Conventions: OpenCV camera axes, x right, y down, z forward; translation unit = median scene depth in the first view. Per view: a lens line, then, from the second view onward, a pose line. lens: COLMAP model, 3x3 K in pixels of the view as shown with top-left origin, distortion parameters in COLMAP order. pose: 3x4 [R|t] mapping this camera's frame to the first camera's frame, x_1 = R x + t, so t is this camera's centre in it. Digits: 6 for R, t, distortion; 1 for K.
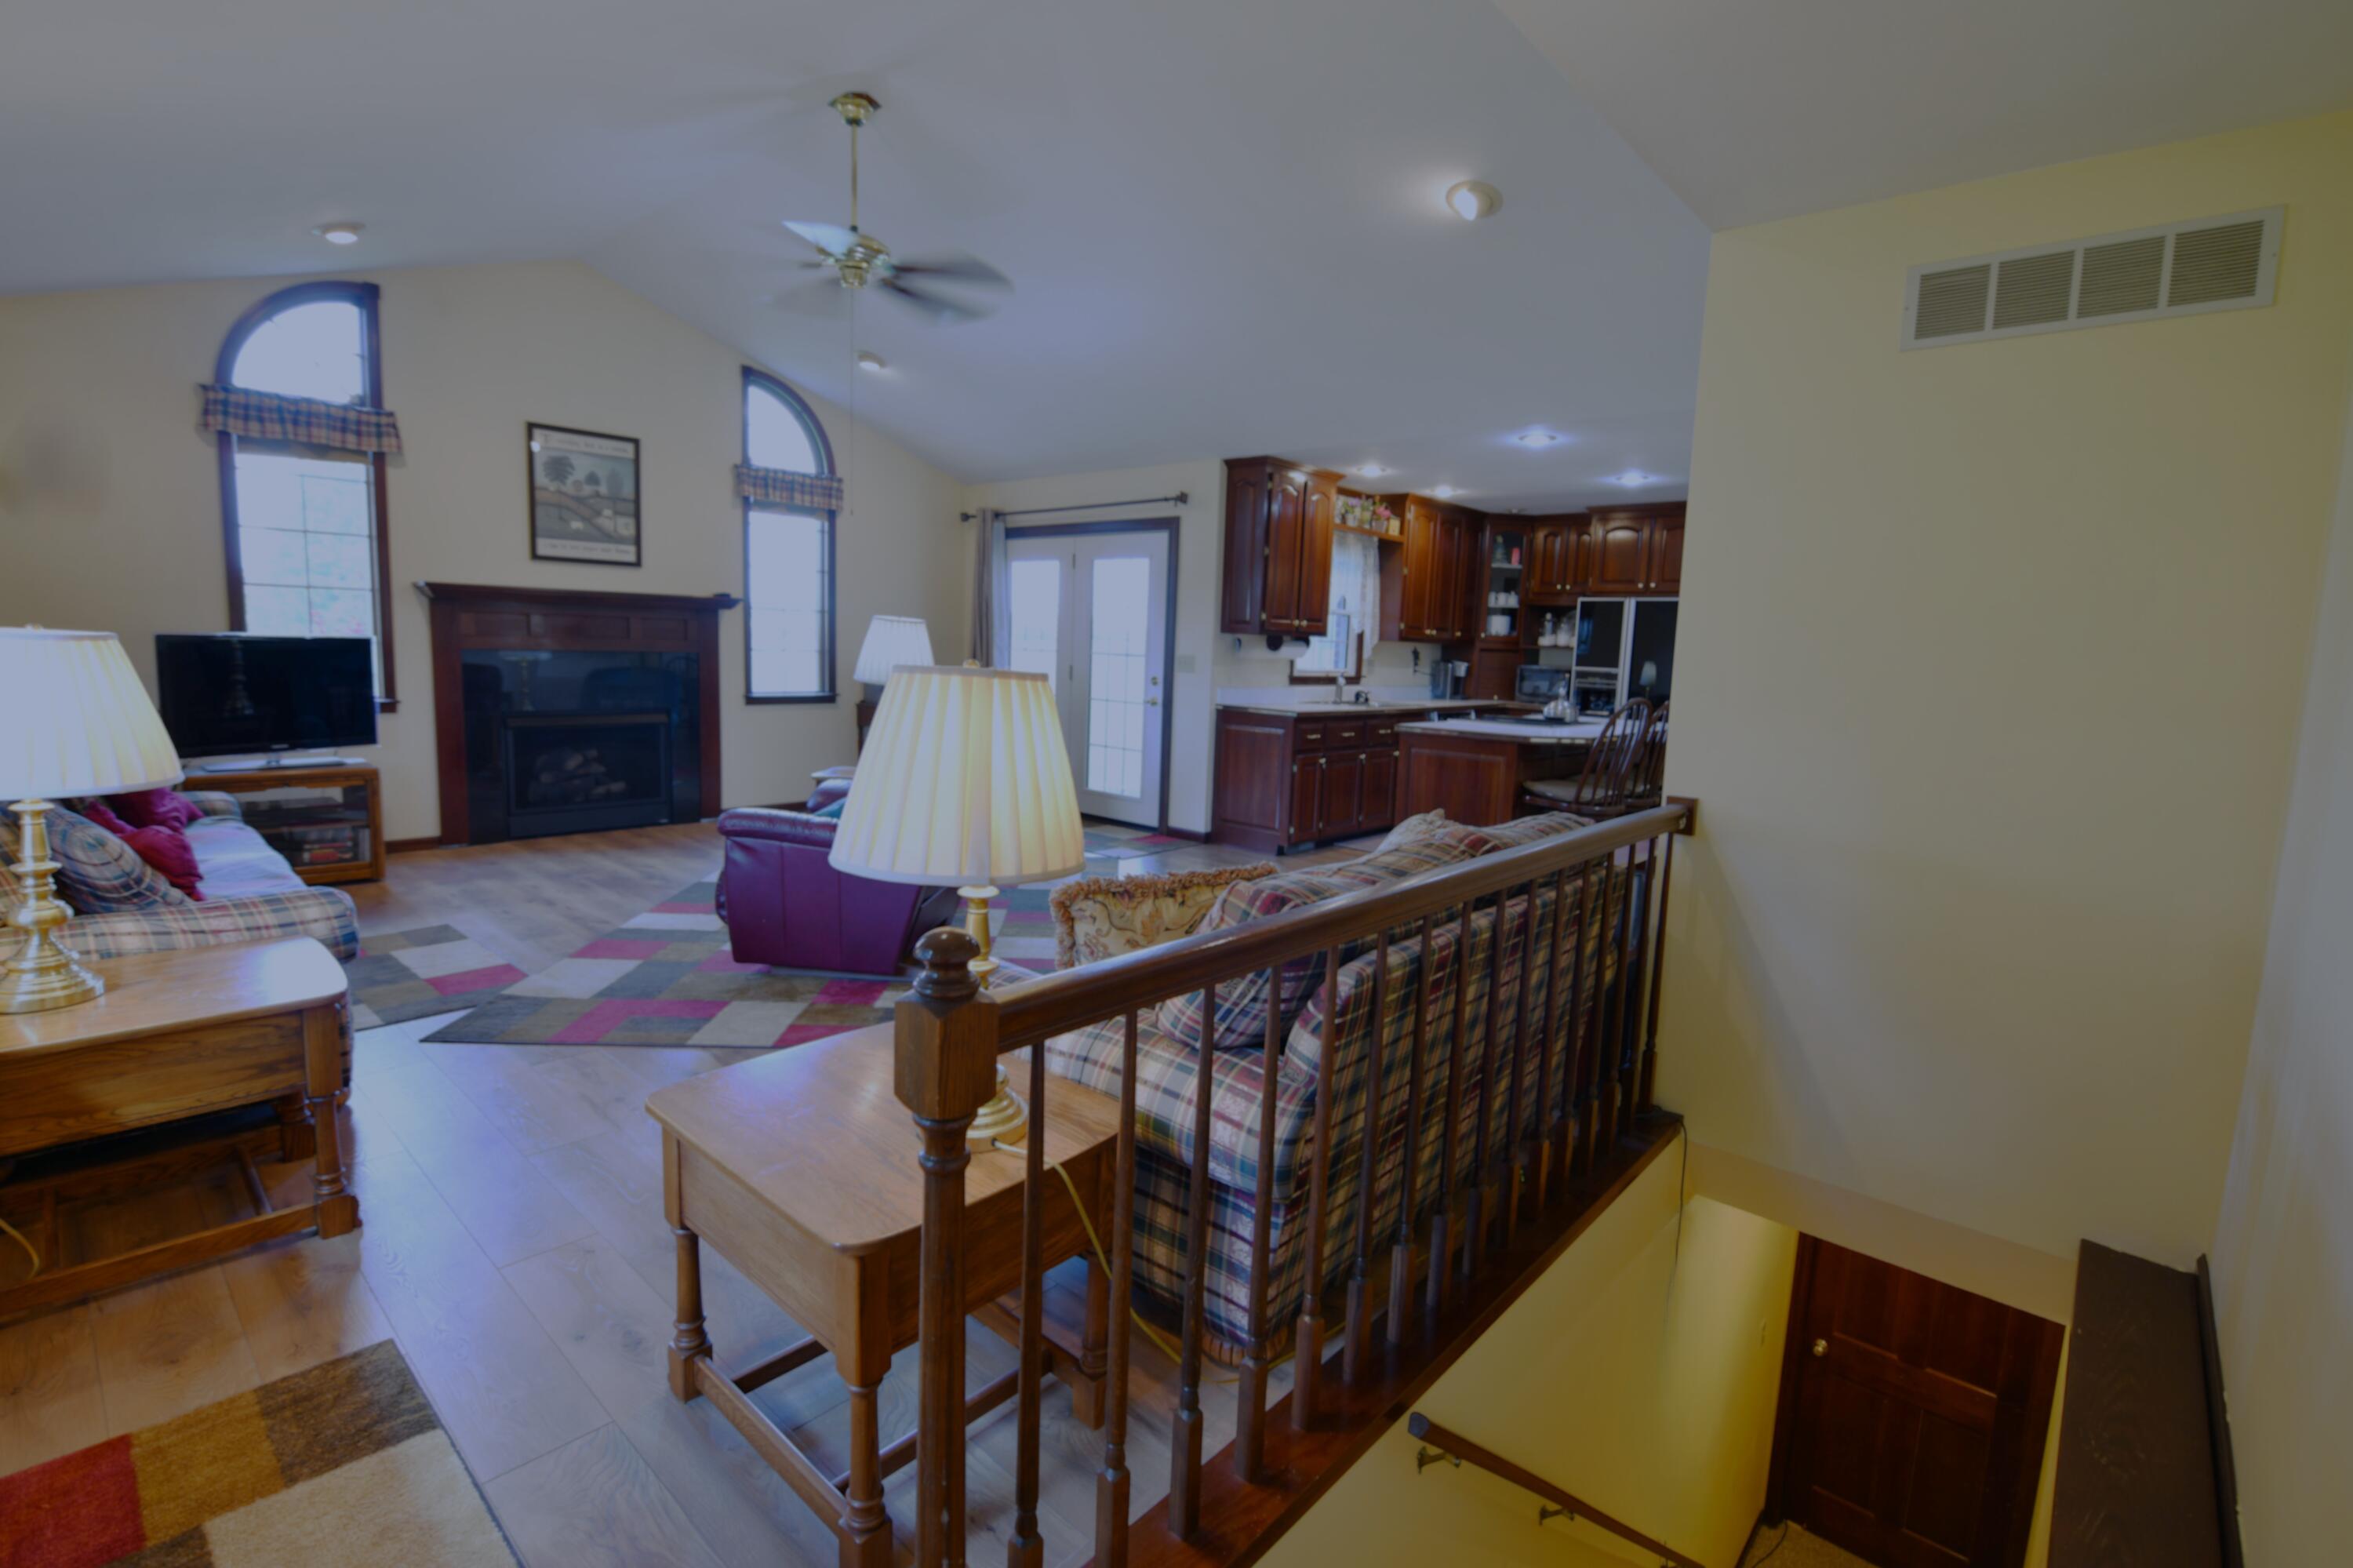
lens RADIAL K [[1070.2, 0, 1169.1], [0, 1070.2, 774.3], [0, 0, 1]] dist [-0.010348, -0.005254]
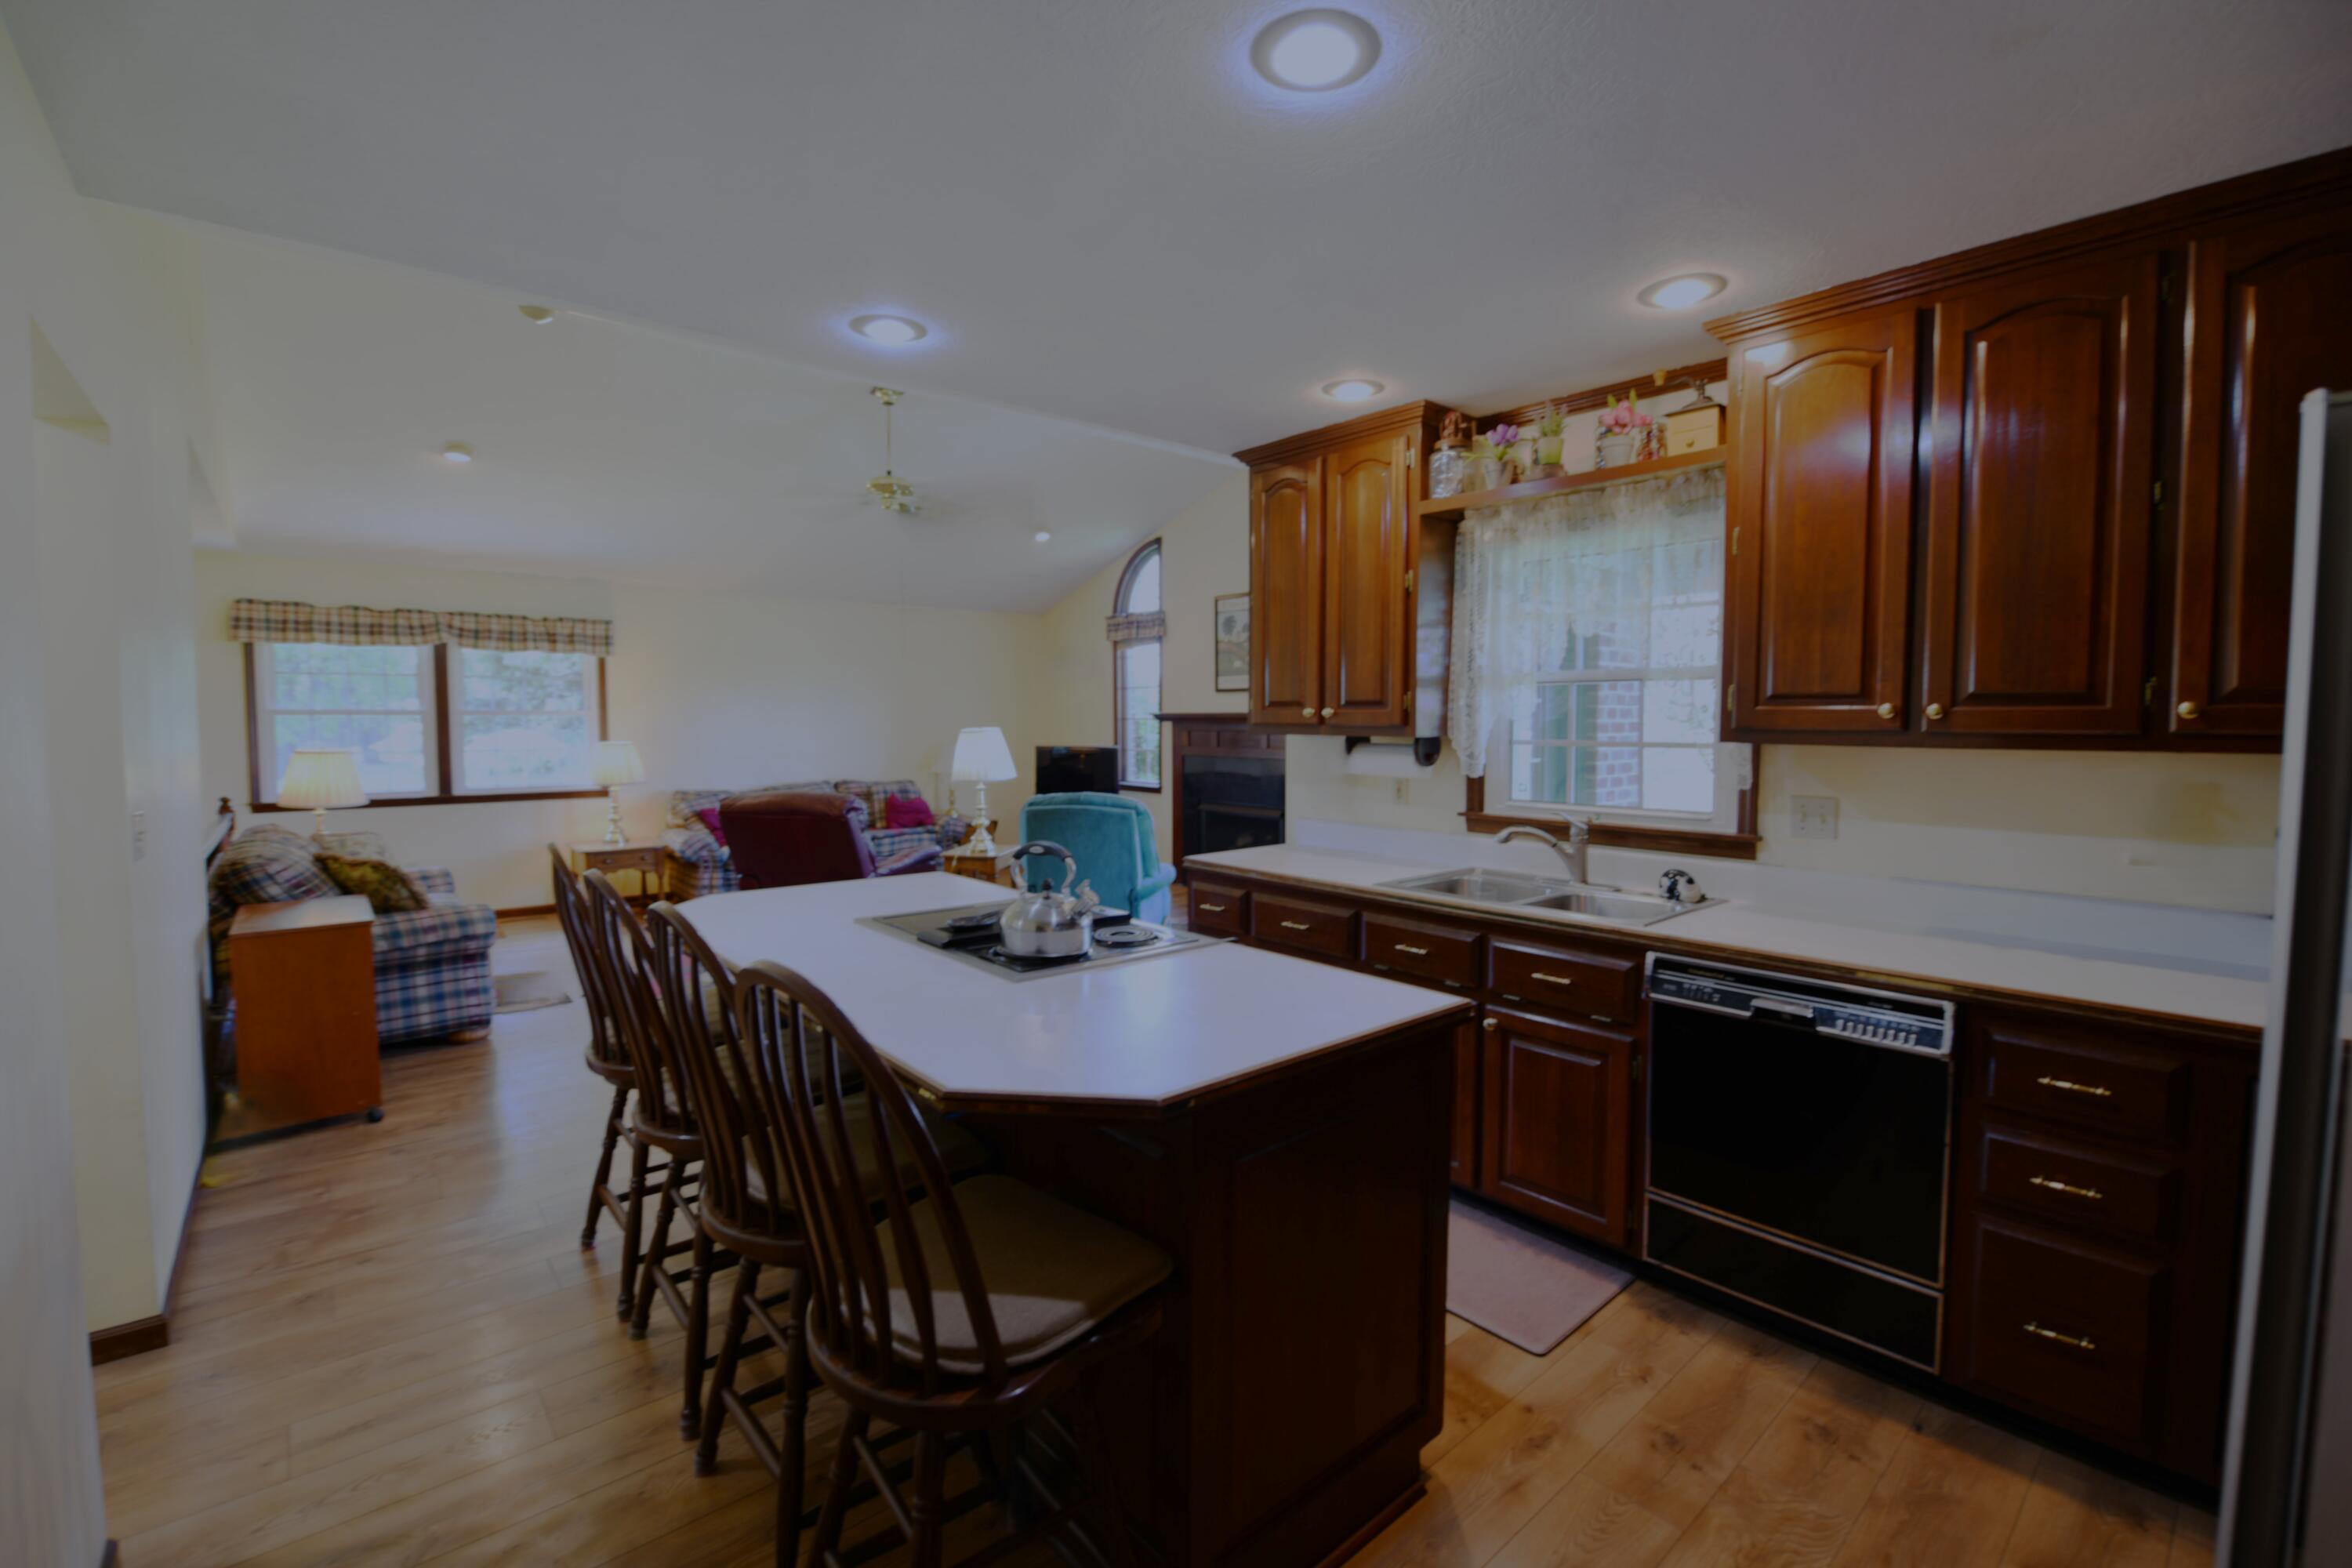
lens RADIAL K [[994.9, 0, 1168.7], [0, 994.9, 775.1], [0, 0, 1]] dist [-0.010436, -0.005298]
pose [[-0.123988, 0.018120, -0.992118, 0.632347], [-0.130458, 0.990857, 0.034401, -0.114385], [0.983670, 0.133695, -0.120491, 0.977782]]
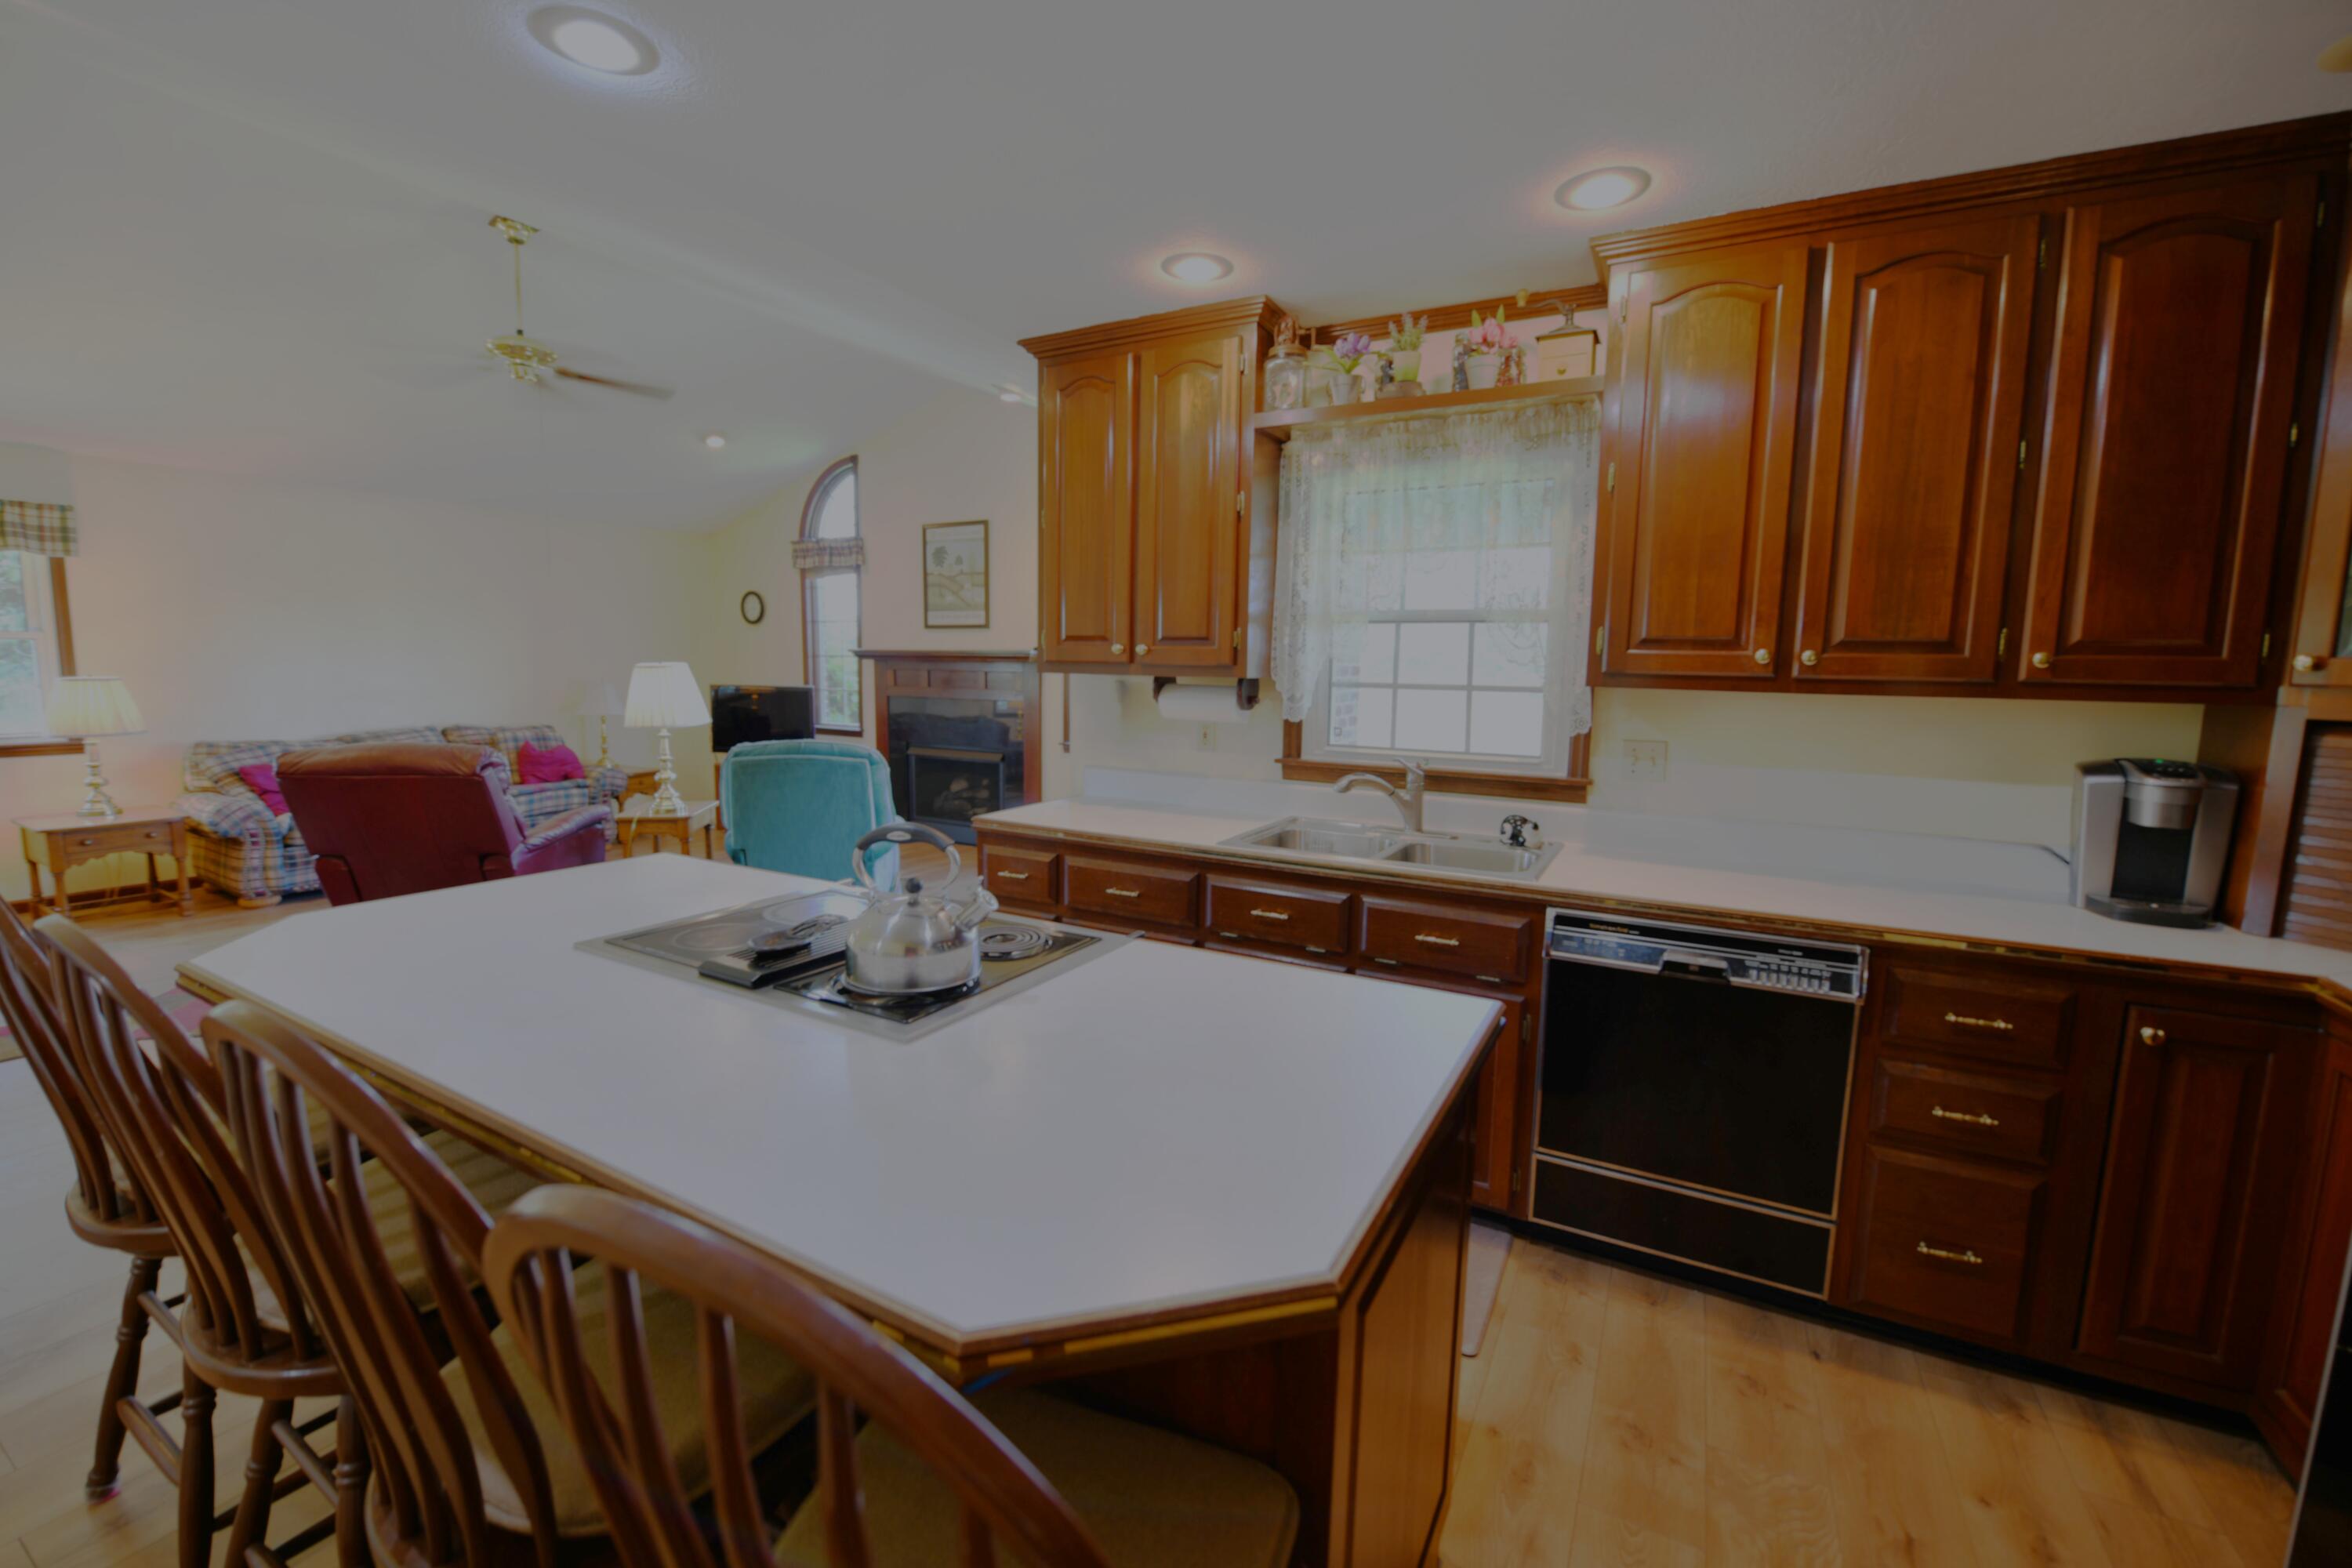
lens RADIAL K [[940.5, 0, 1164.8], [0, 940.5, 774.3], [0, 0, 1]] dist [-0.014066, -0.002288]
pose [[0.226631, 0.079613, -0.970721, 0.538746], [-0.131069, 0.990081, 0.050601, -0.106129], [0.965121, 0.115764, 0.234818, 0.909529]]
